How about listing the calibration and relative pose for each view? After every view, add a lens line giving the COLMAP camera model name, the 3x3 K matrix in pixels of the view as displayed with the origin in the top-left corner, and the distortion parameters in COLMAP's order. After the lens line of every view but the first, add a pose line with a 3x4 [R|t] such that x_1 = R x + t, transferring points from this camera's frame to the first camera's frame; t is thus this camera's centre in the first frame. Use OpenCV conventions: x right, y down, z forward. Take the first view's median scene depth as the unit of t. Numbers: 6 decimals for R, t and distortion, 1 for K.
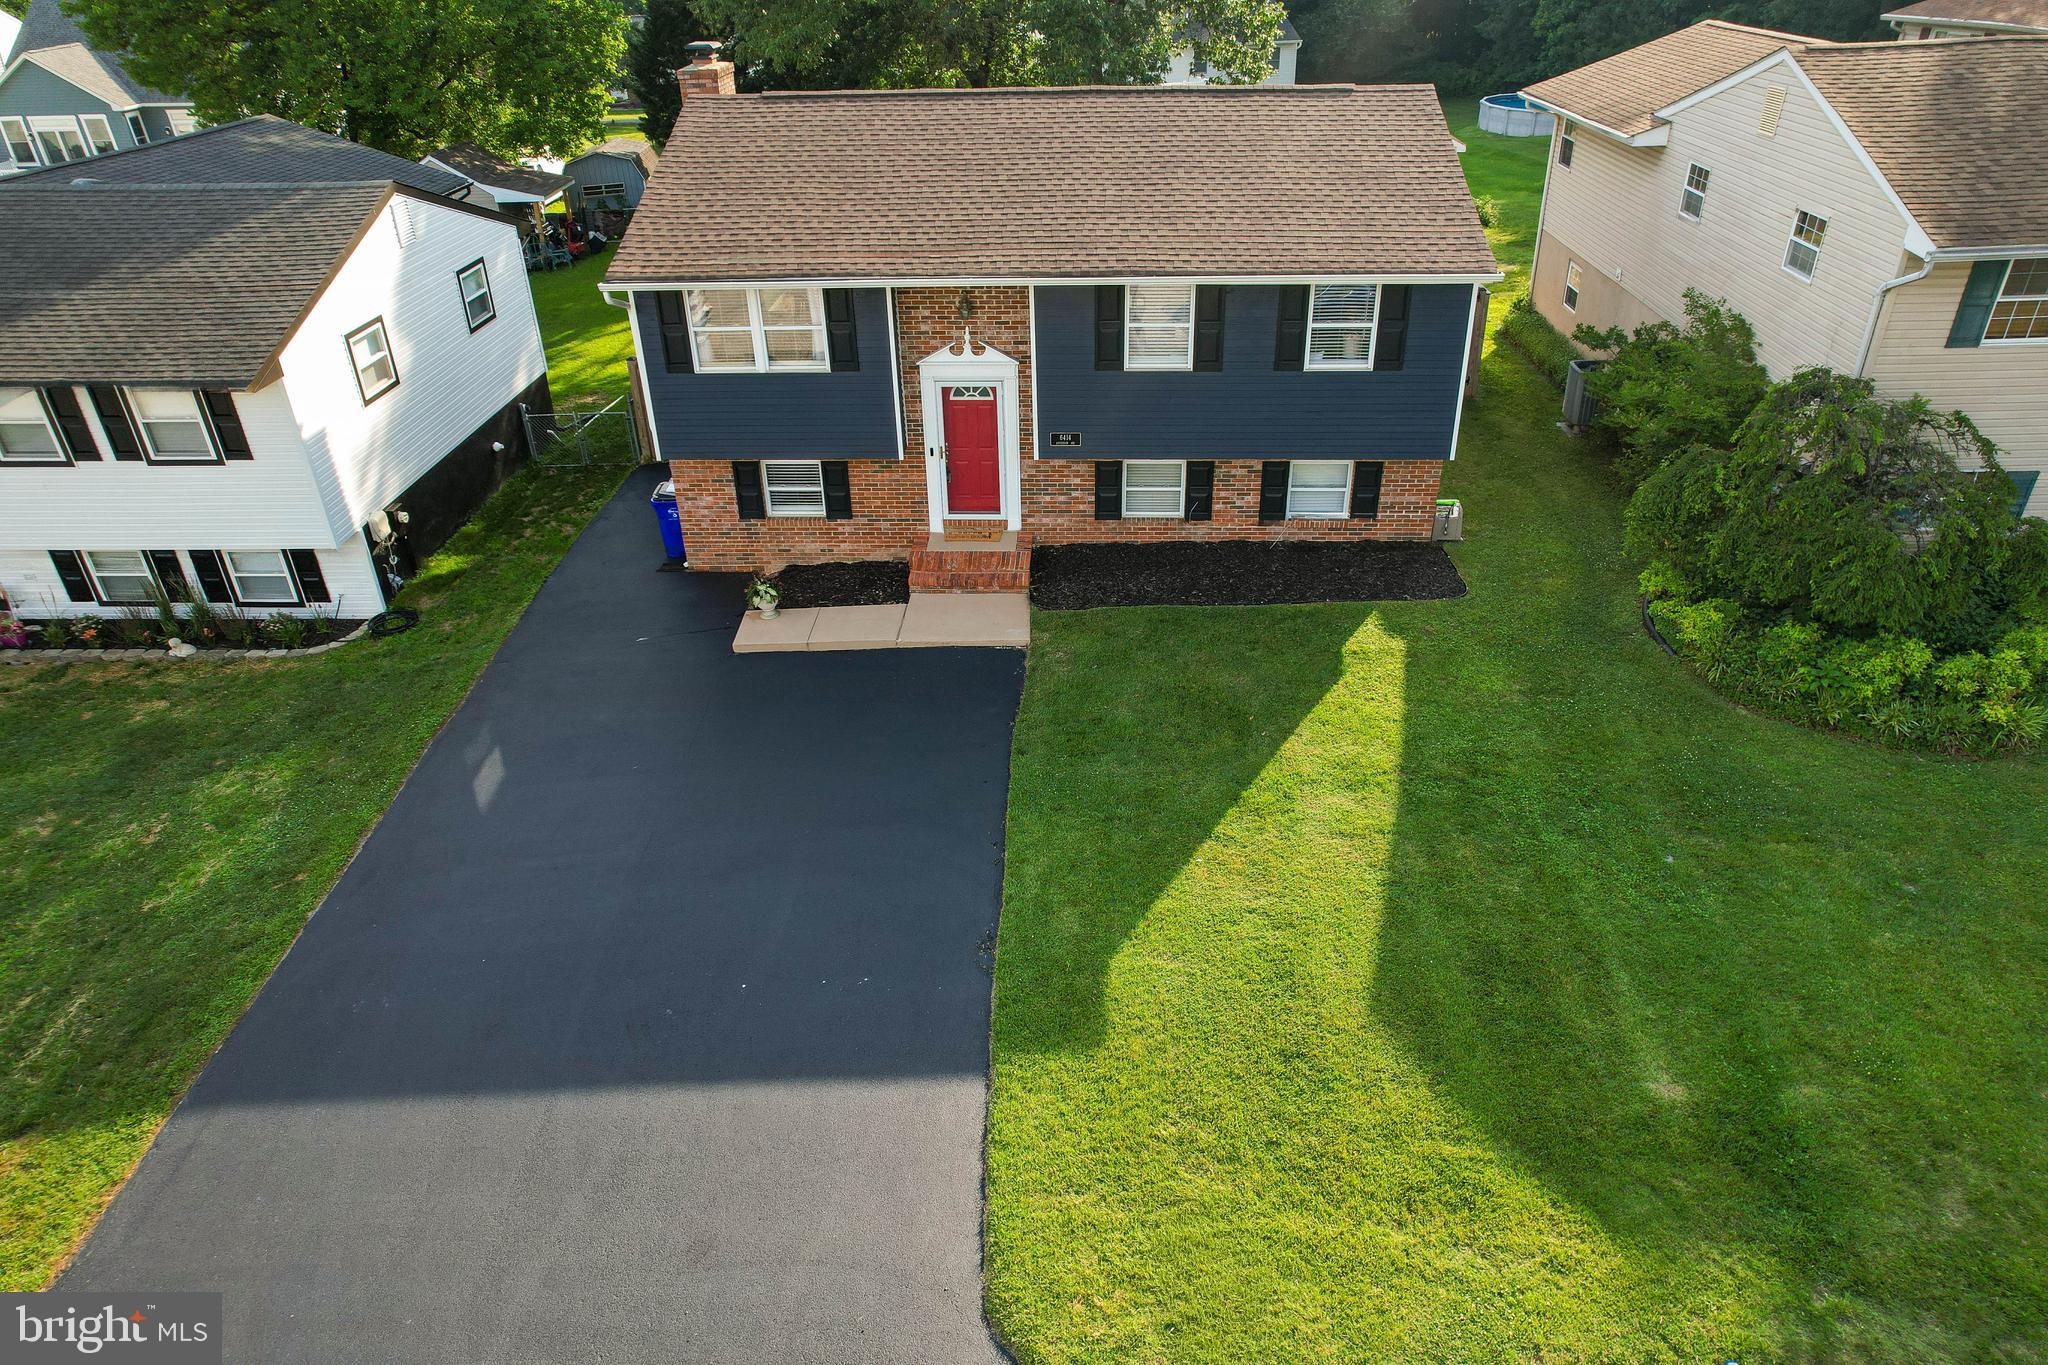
lens RADIAL K [[1298.2, 0, 1030.9], [0, 1298.2, 689.2], [0, 0, 1]] dist [-0.075967, 0.074389]
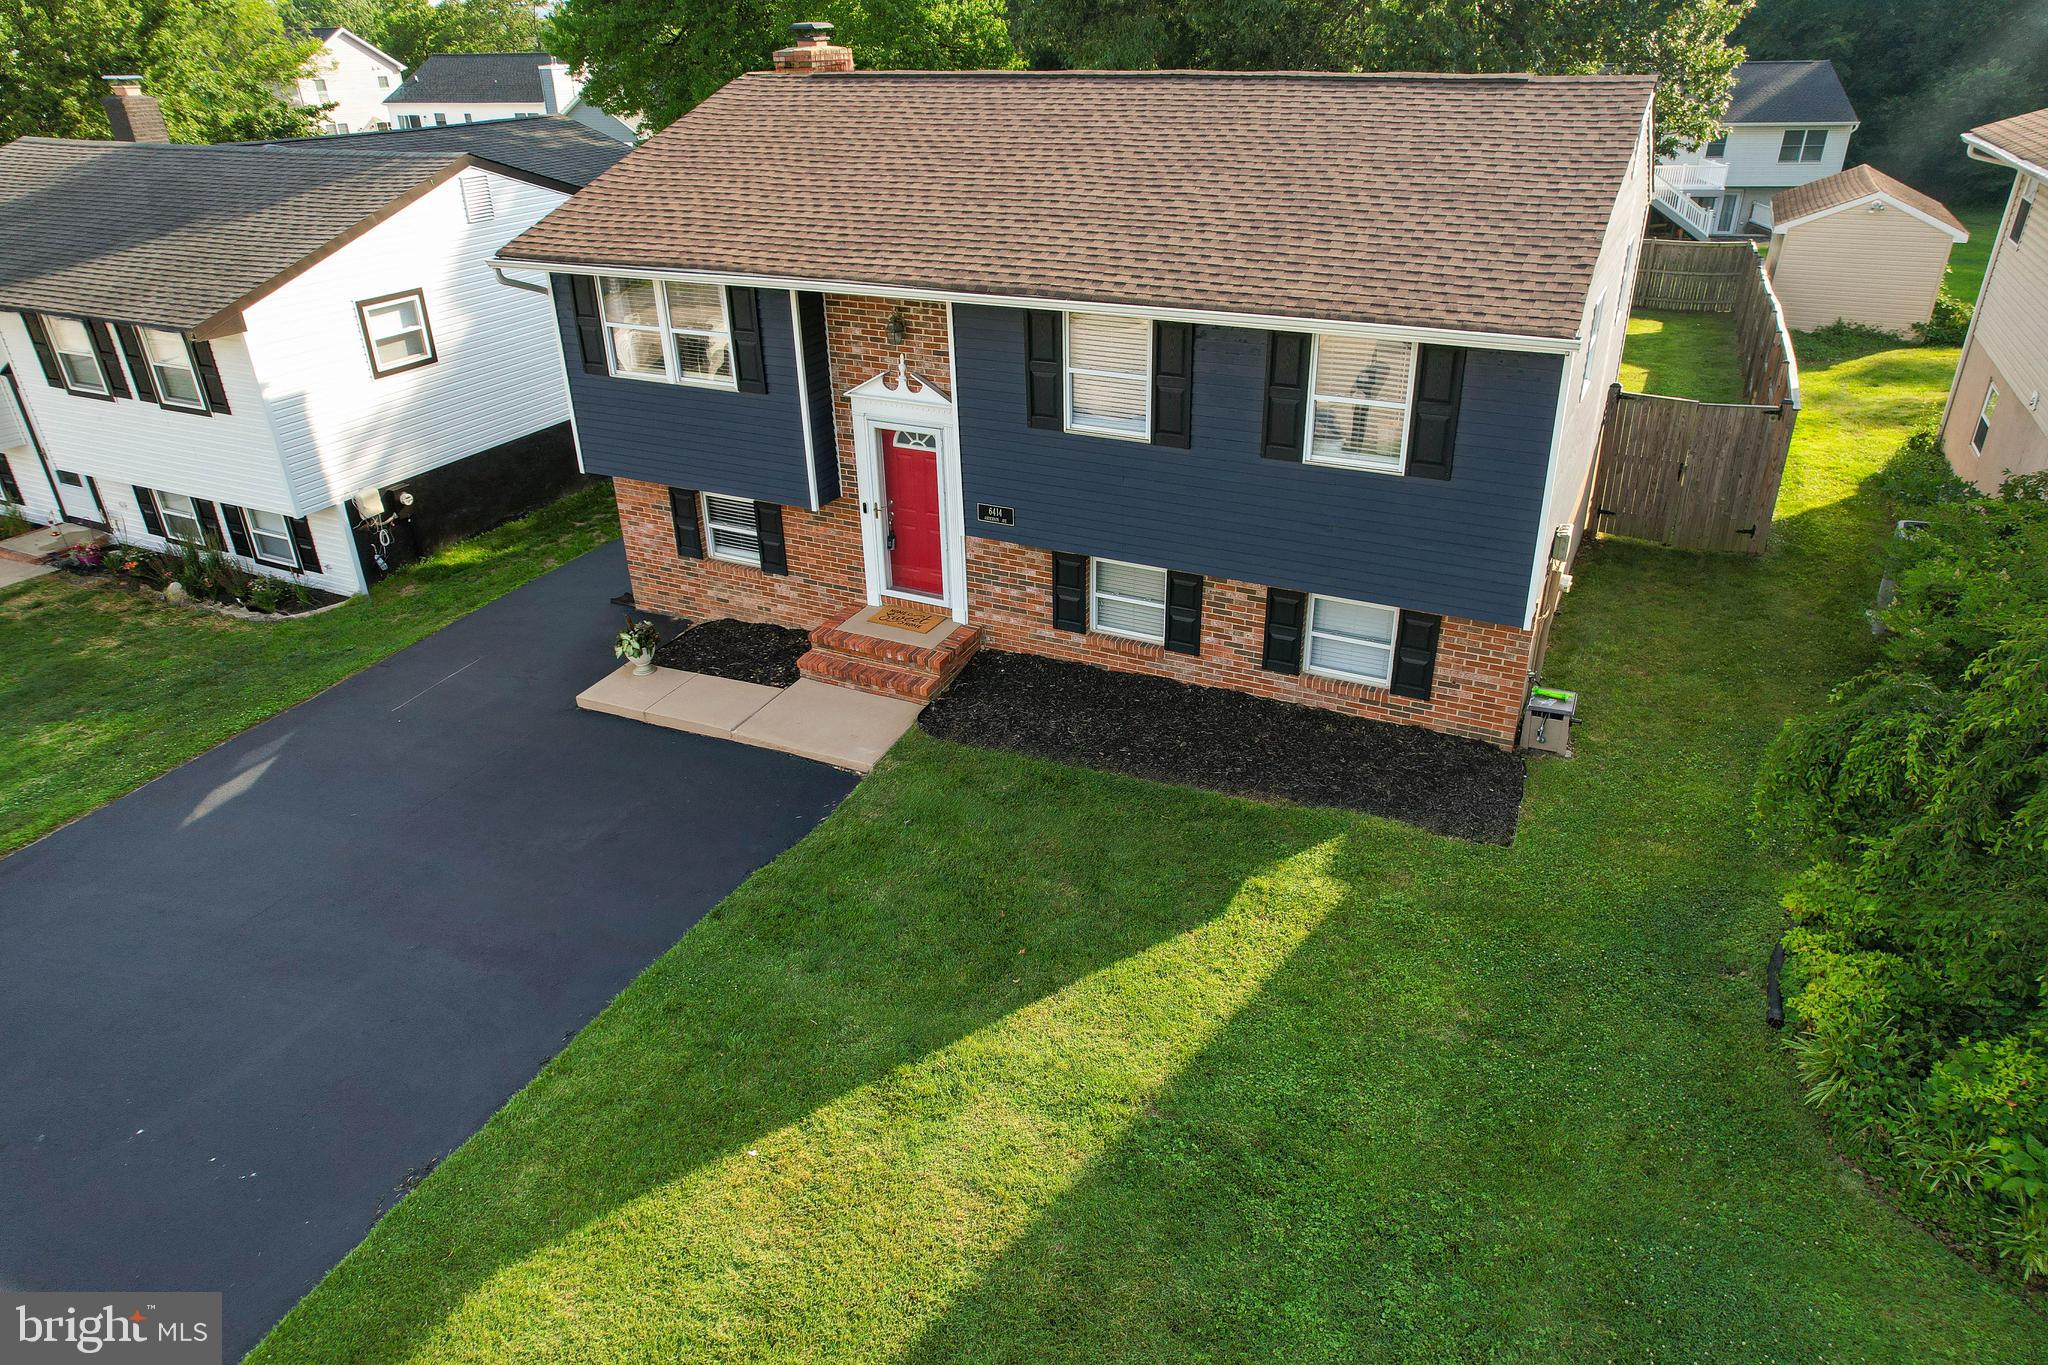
lens RADIAL K [[1298.2, 0, 1030.9], [0, 1298.2, 689.2], [0, 0, 1]] dist [-0.075967, 0.074389]
pose [[0.916373, 0.190194, -0.352260, 0.315922], [-0.209980, 0.977532, -0.018451, -0.081133], [0.340836, 0.090876, 0.935720, 0.300791]]
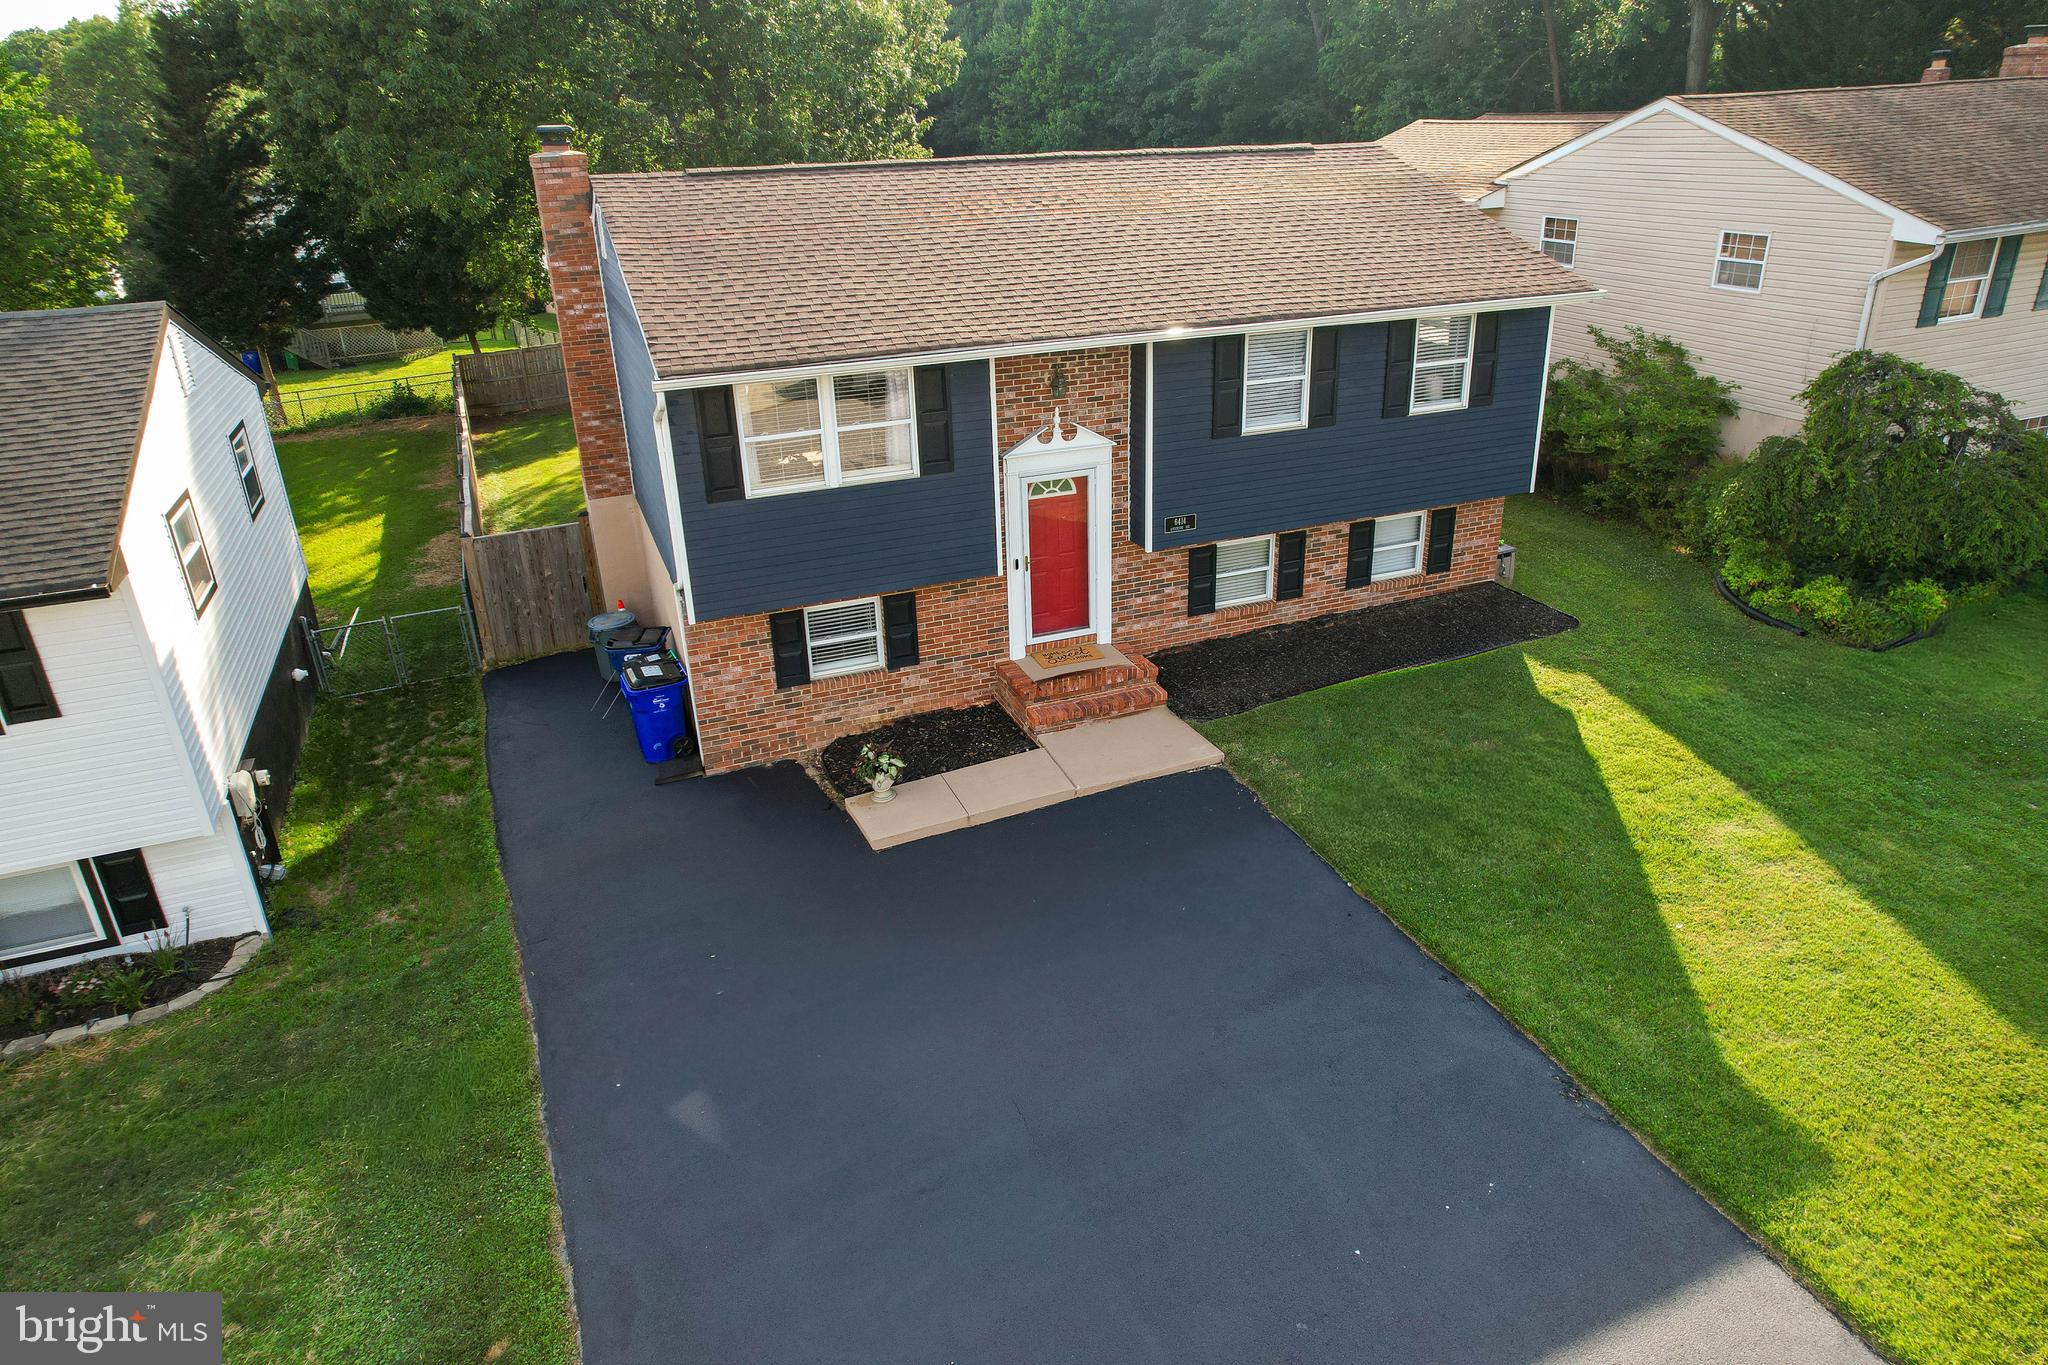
lens RADIAL K [[1298.2, 0, 1030.9], [0, 1298.2, 689.2], [0, 0, 1]] dist [-0.075967, 0.074389]
pose [[0.908636, -0.176114, 0.378634, -0.393518], [0.226438, 0.969634, -0.092393, -0.027696], [-0.350865, 0.169689, 0.920923, 0.248343]]
